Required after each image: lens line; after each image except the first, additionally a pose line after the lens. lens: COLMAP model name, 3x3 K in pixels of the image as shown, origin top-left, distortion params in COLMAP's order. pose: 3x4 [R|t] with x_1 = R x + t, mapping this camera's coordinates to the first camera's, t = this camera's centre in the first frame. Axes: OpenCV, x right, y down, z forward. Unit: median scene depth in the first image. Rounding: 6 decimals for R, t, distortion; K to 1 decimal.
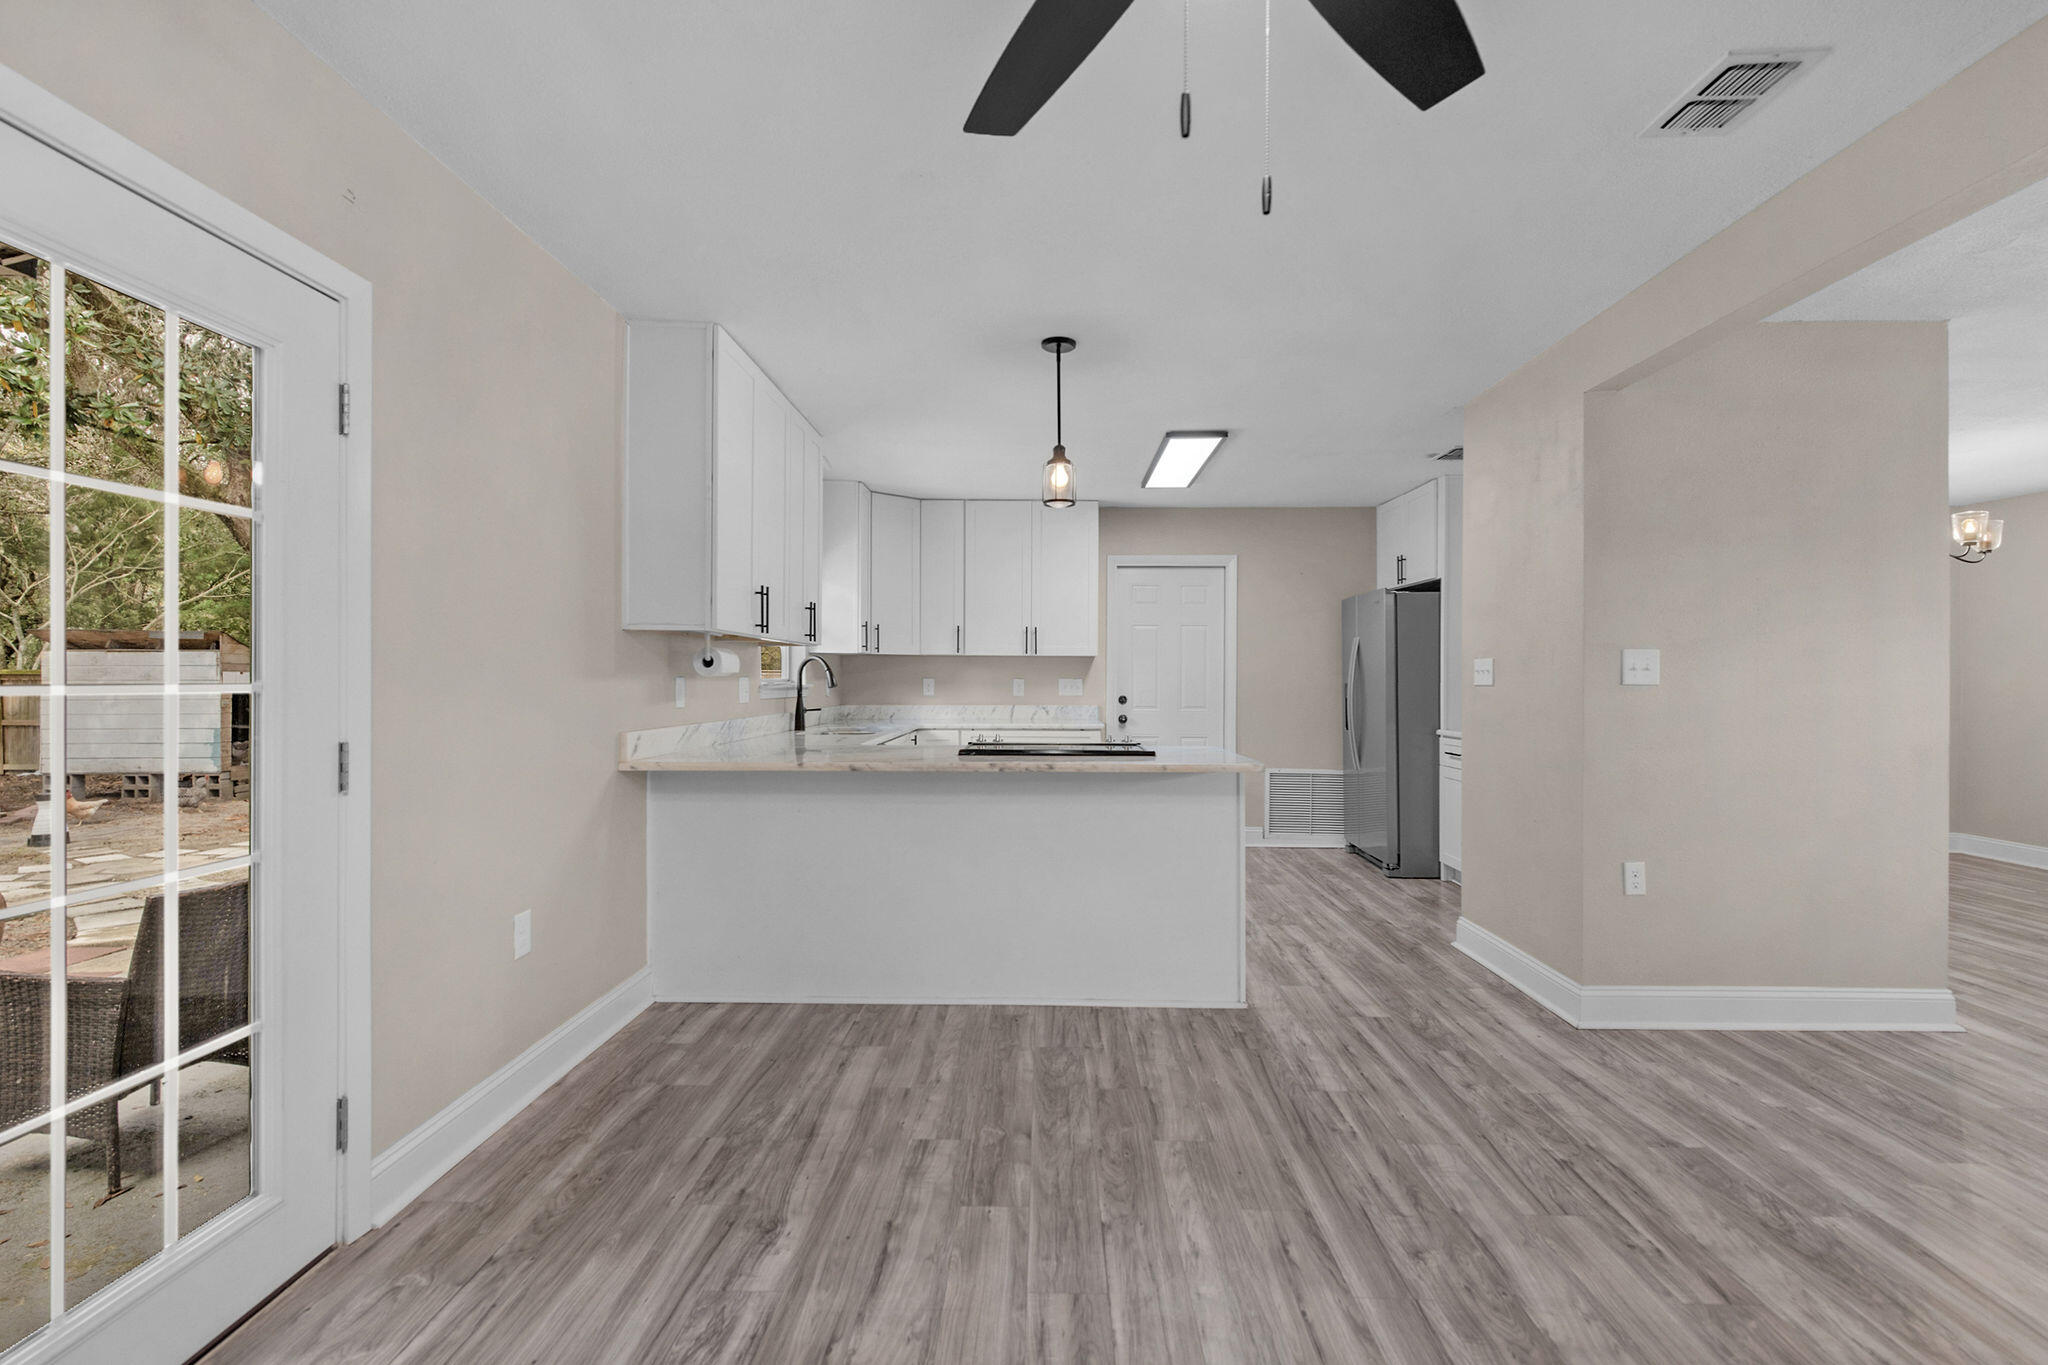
lens RADIAL K [[927.3, 0, 1014.4], [0, 927.3, 653.8], [0, 0, 1]] dist [0.011683, -0.001042]
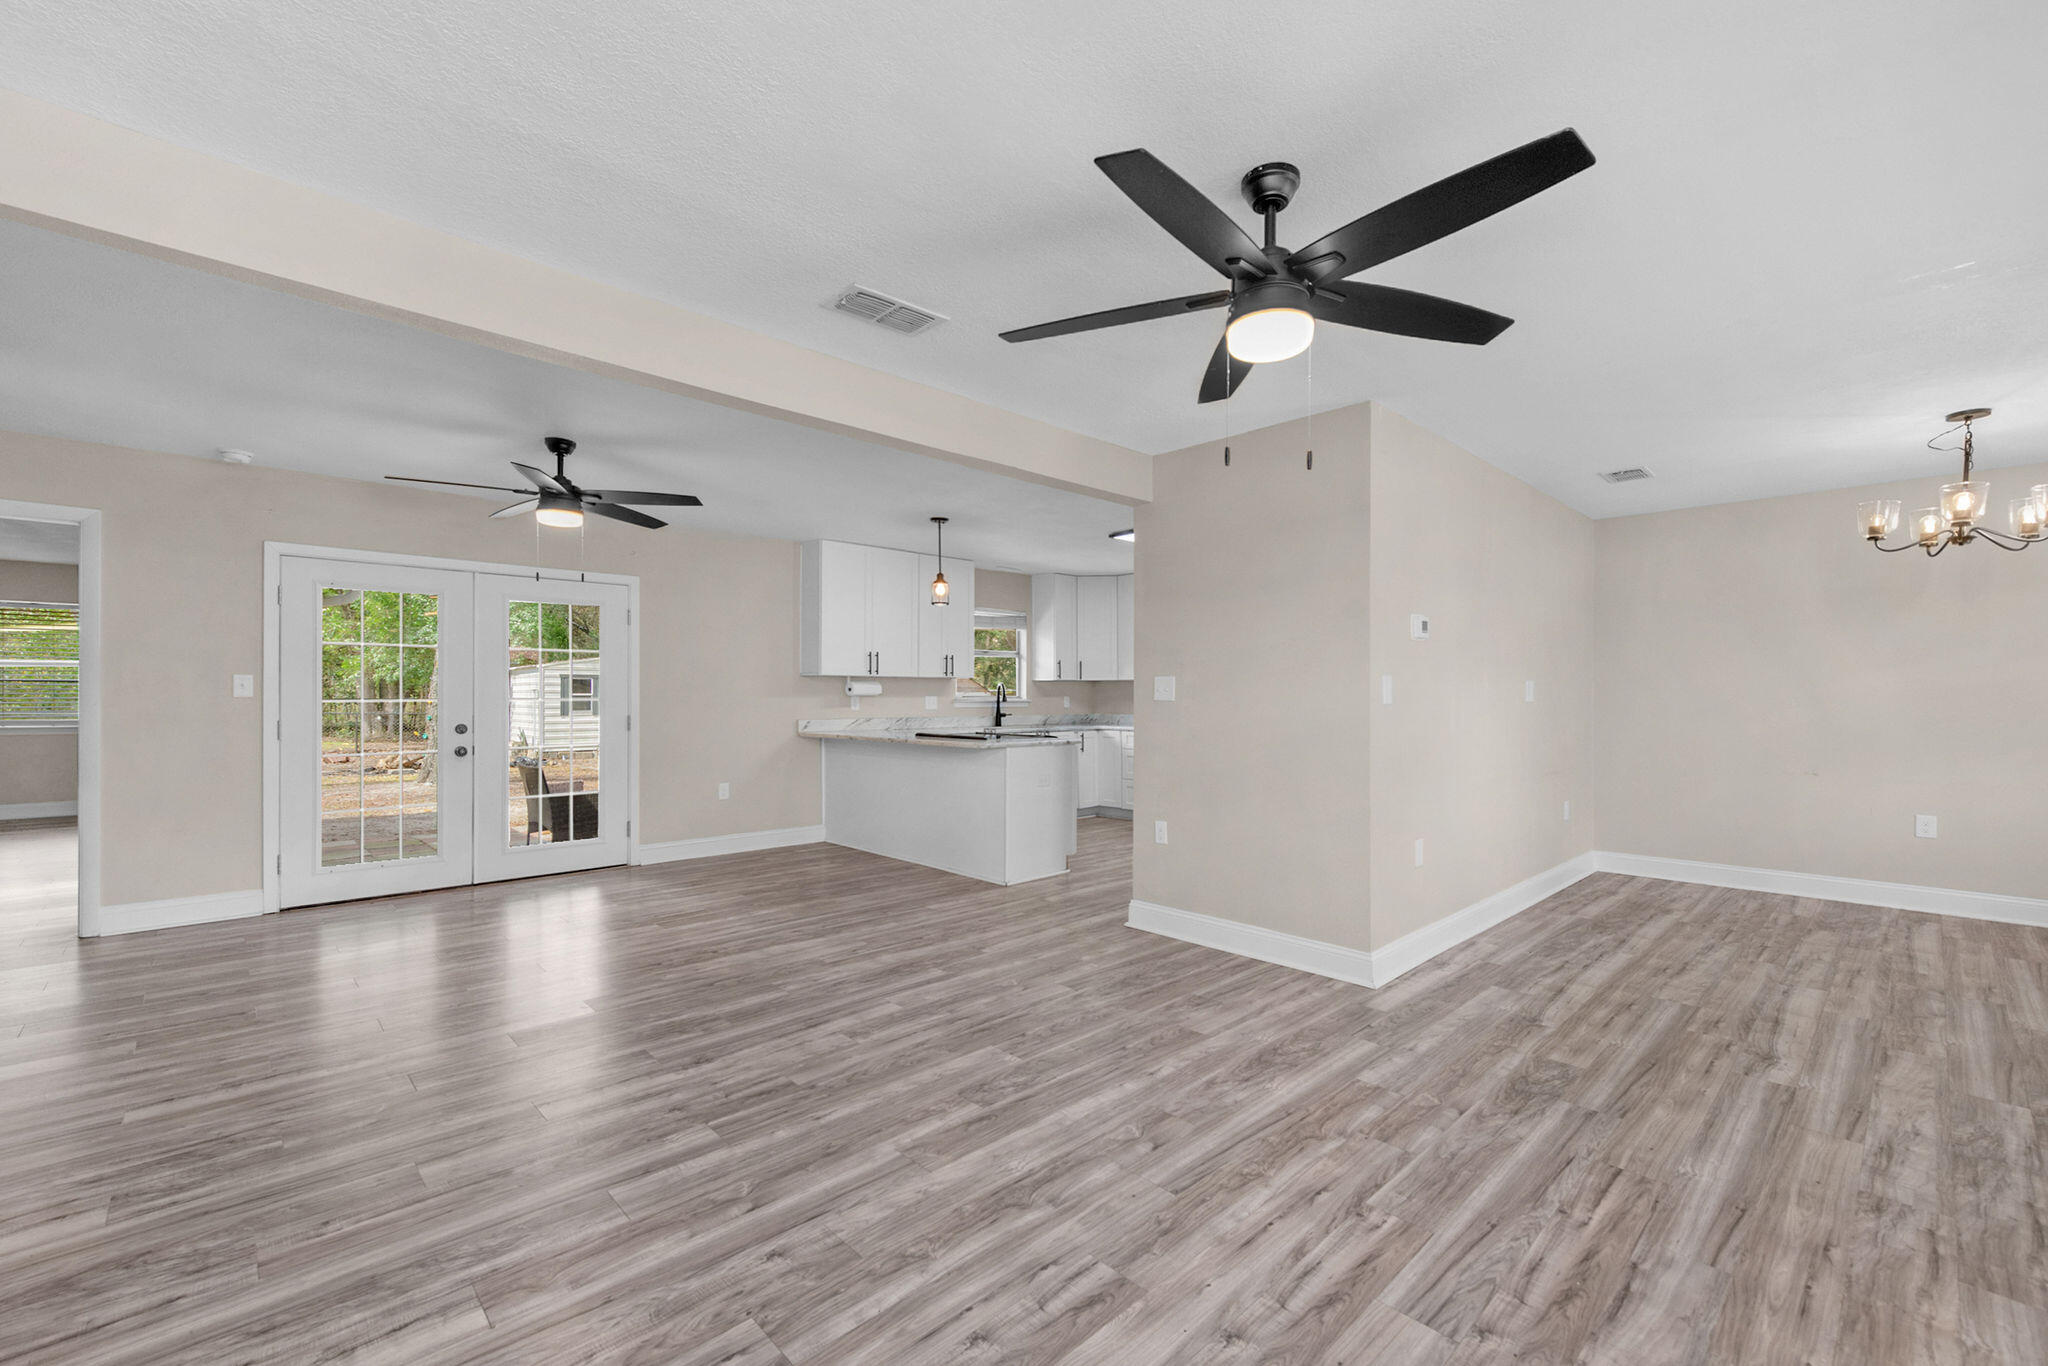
lens RADIAL K [[817.8, 0, 1048.3], [0, 817.8, 691.8], [0, 0, 1]] dist [-0.001615, -0.000297]
pose [[0.715390, -0.004489, -0.698711, 1.462197], [0.021451, 0.999649, 0.015541, -0.005801], [0.698396, -0.026106, 0.715235, -0.038407]]
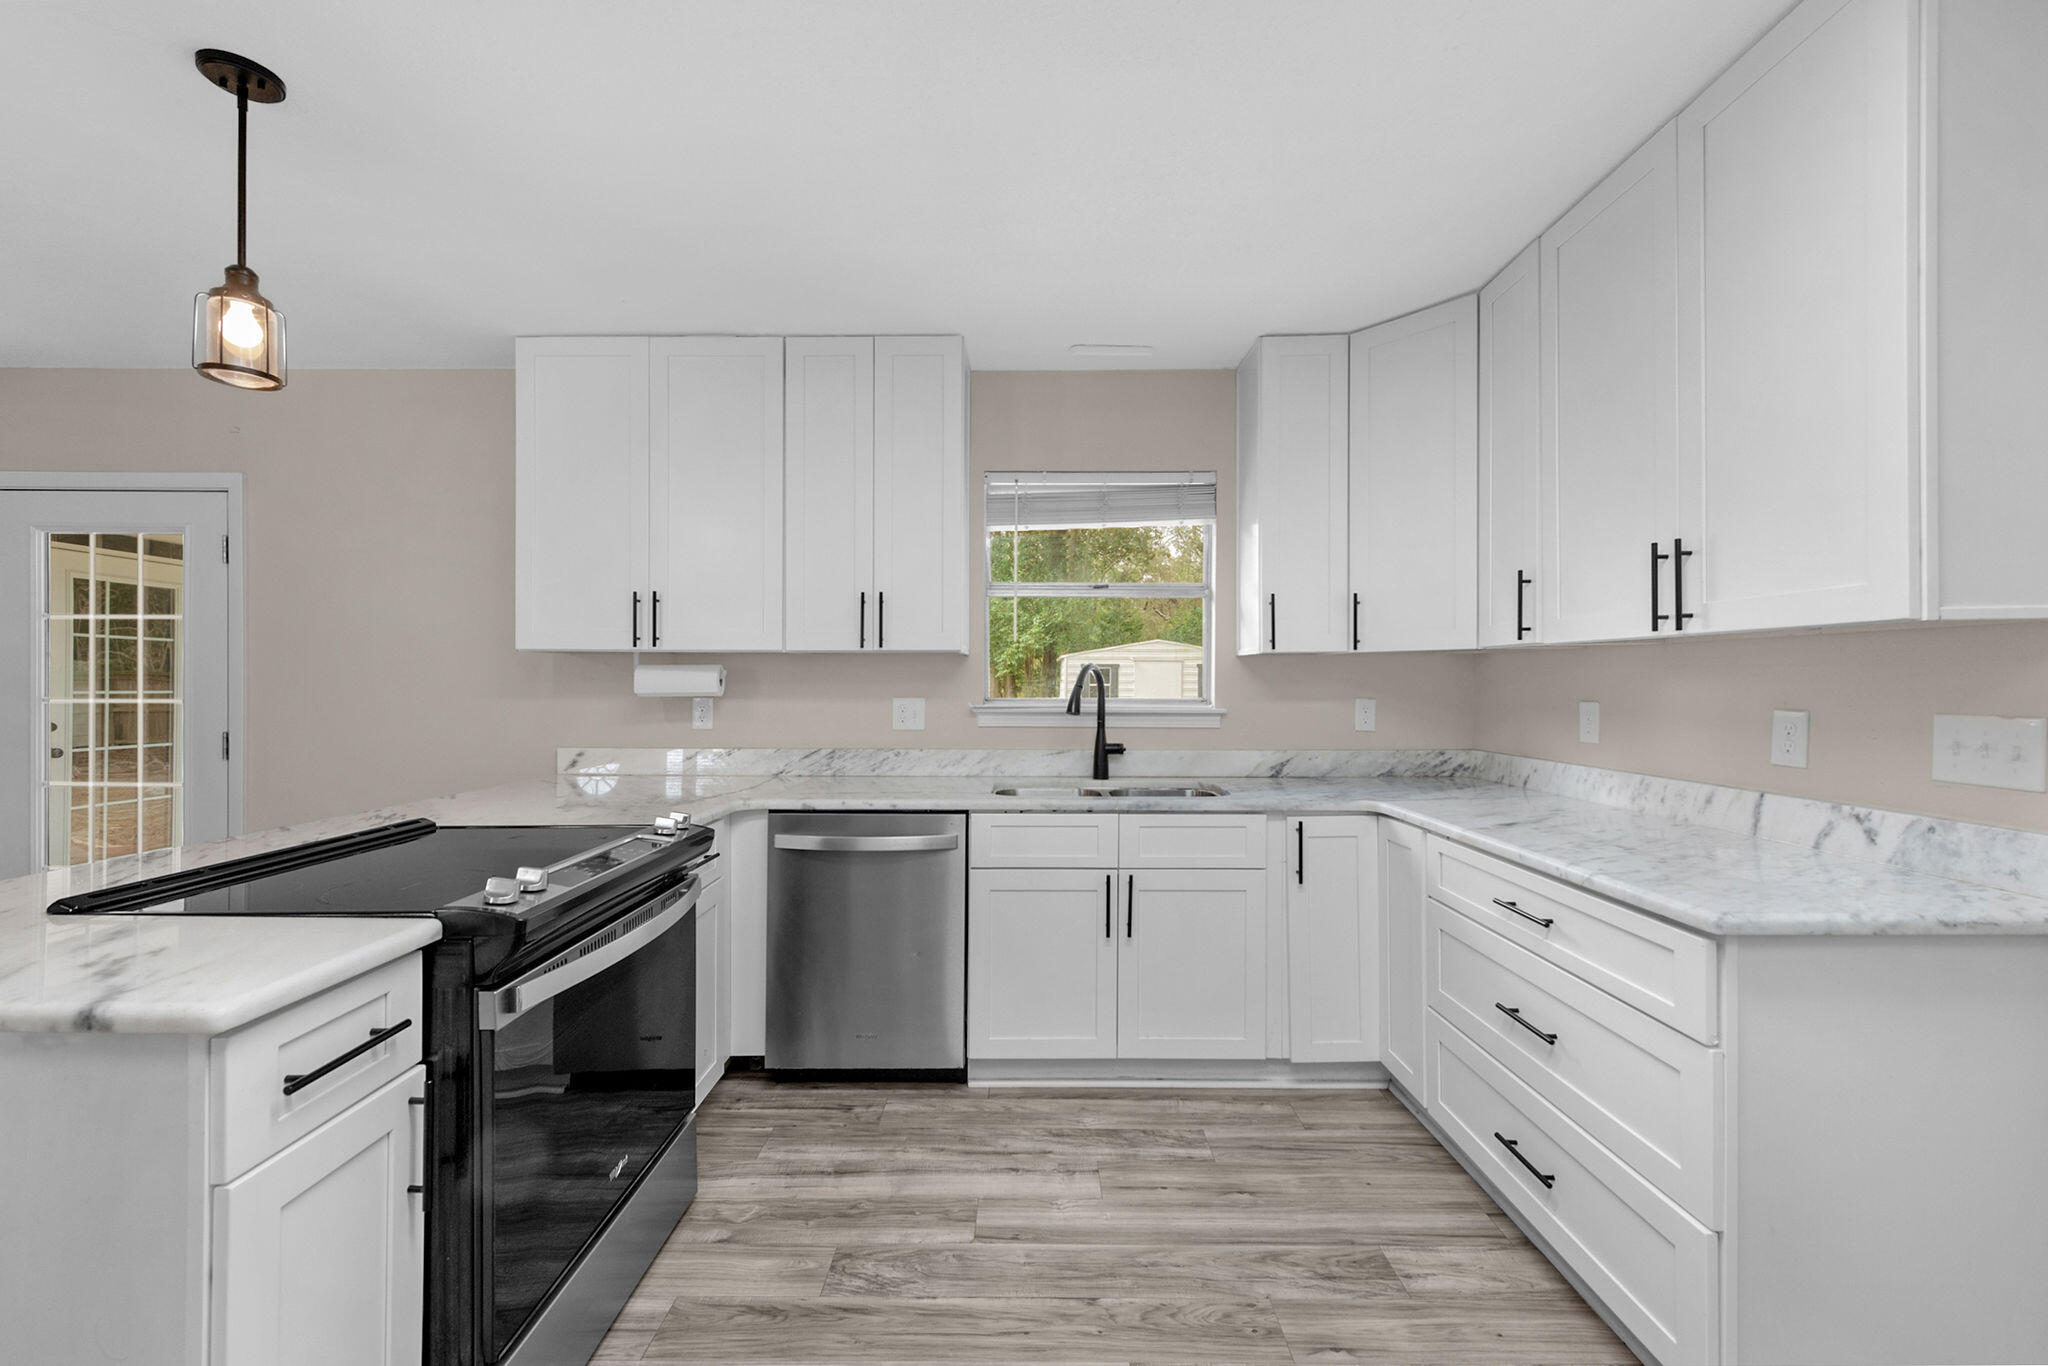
lens RADIAL K [[817.8, 0, 1048.3], [0, 817.8, 691.8], [0, 0, 1]] dist [-0.001615, -0.000297]
pose [[0.012244, 0.009602, -0.999879, 0.564151], [0.026667, 0.999595, 0.009925, 0.023590], [0.999569, -0.026785, 0.011983, 1.538511]]
